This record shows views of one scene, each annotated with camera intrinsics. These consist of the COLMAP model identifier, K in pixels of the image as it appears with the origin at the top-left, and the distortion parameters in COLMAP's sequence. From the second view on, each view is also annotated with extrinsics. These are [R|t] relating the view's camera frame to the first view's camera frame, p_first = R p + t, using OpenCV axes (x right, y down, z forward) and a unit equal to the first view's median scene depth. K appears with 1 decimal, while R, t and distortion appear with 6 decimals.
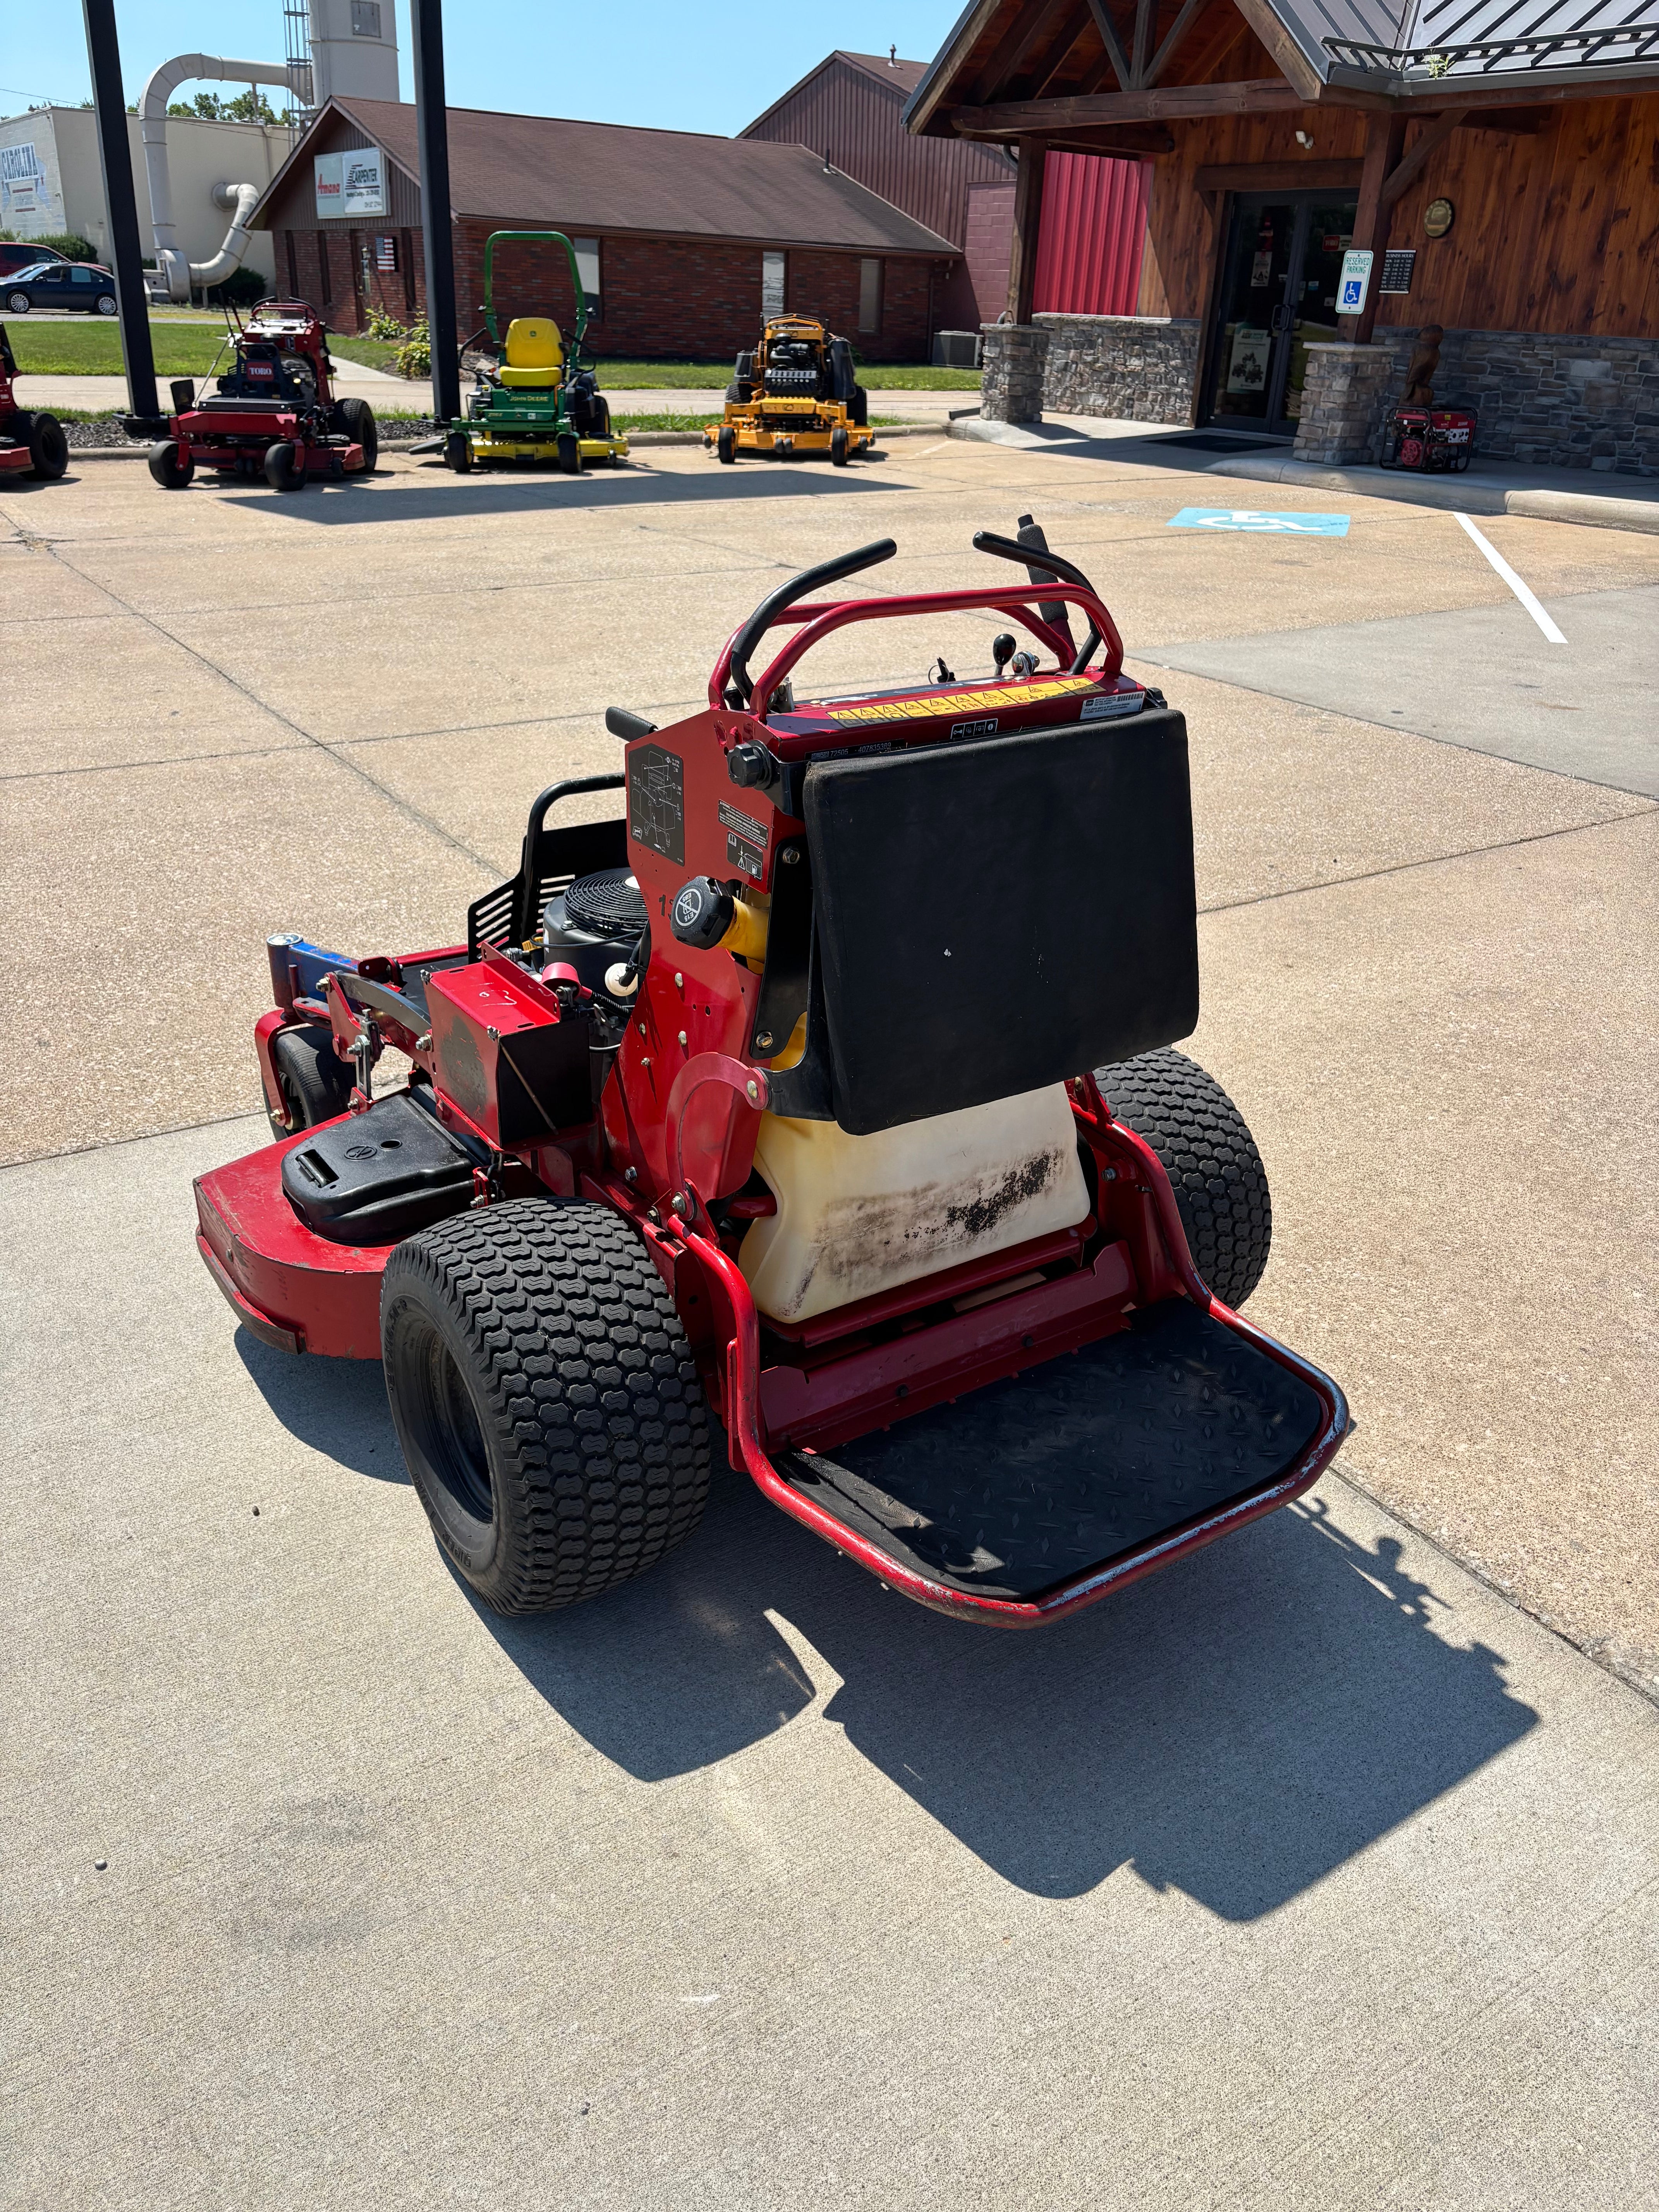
lens RADIAL K [[1664.0, 0, 836.5], [0, 1664.0, 1102.7], [0, 0, 1]] dist [0.088174, -0.110694]
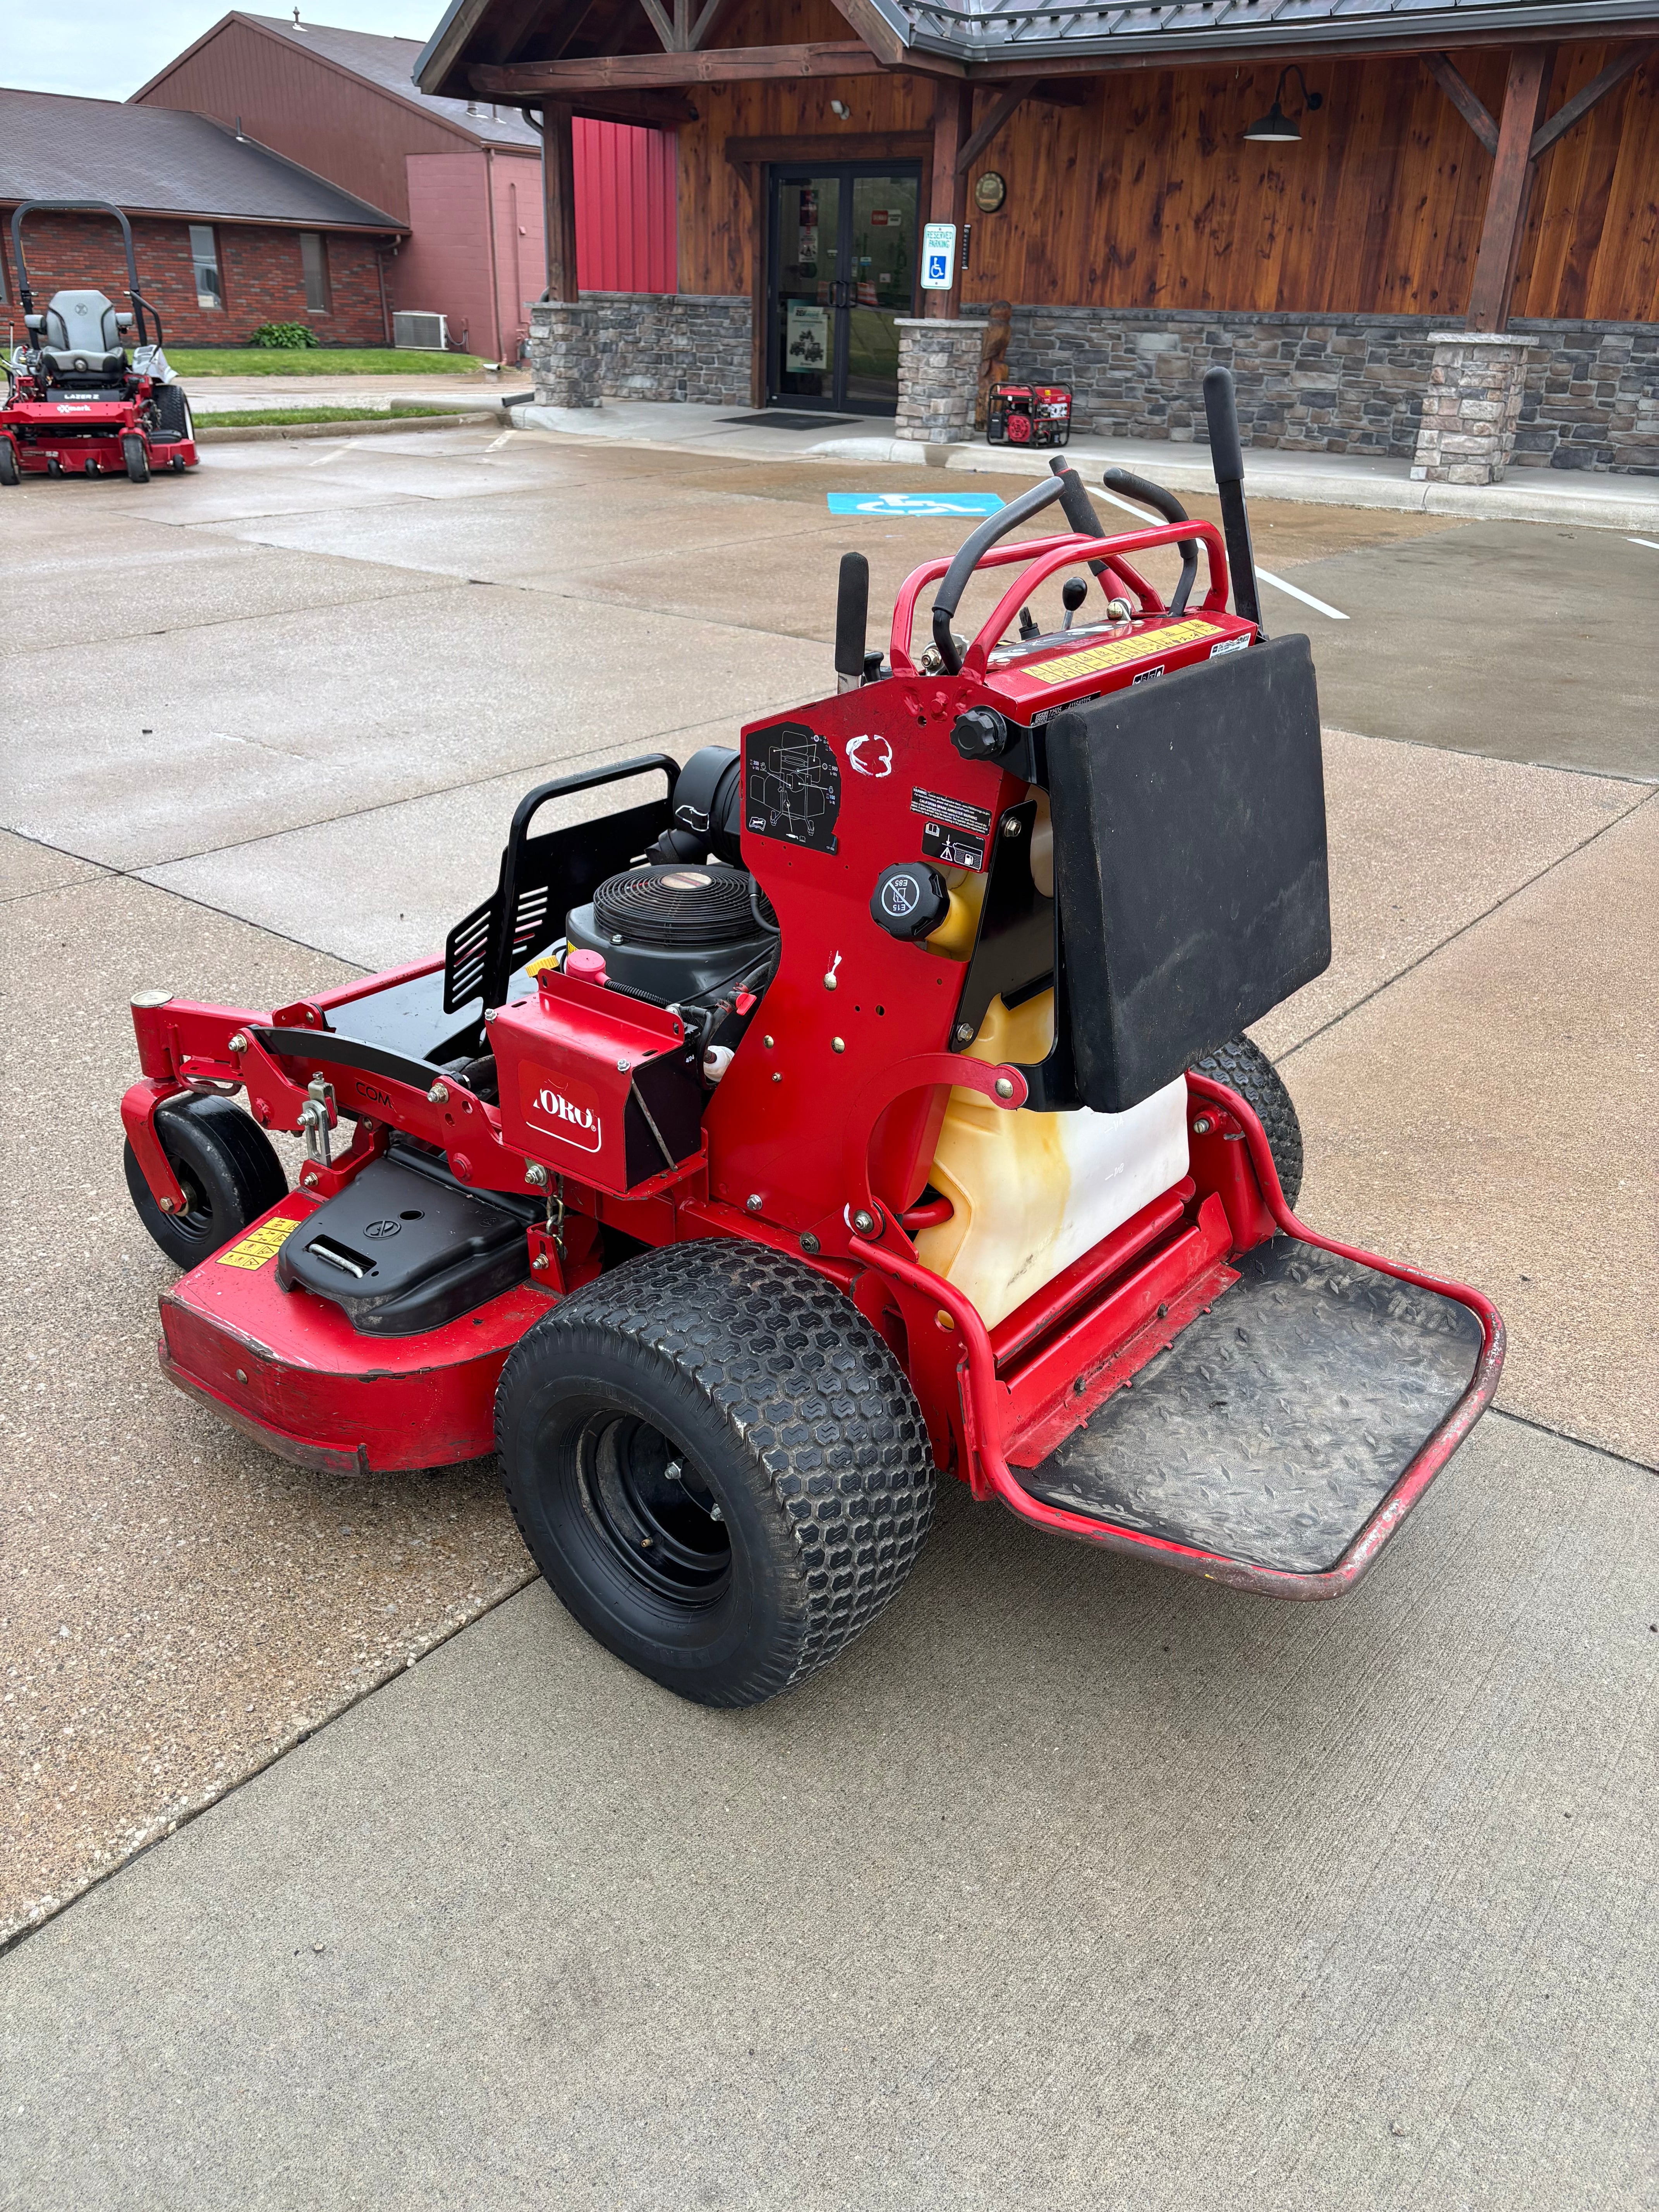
lens RADIAL K [[1662.2, 0, 837.7], [0, 1662.2, 1104.0], [0, 0, 1]] dist [0.064427, -0.074039]
pose [[0.947118, -0.146764, 0.285357, -0.093778], [0.143457, 0.989120, 0.032579, -0.035881], [-0.287034, 0.010080, 0.957867, 0.080749]]
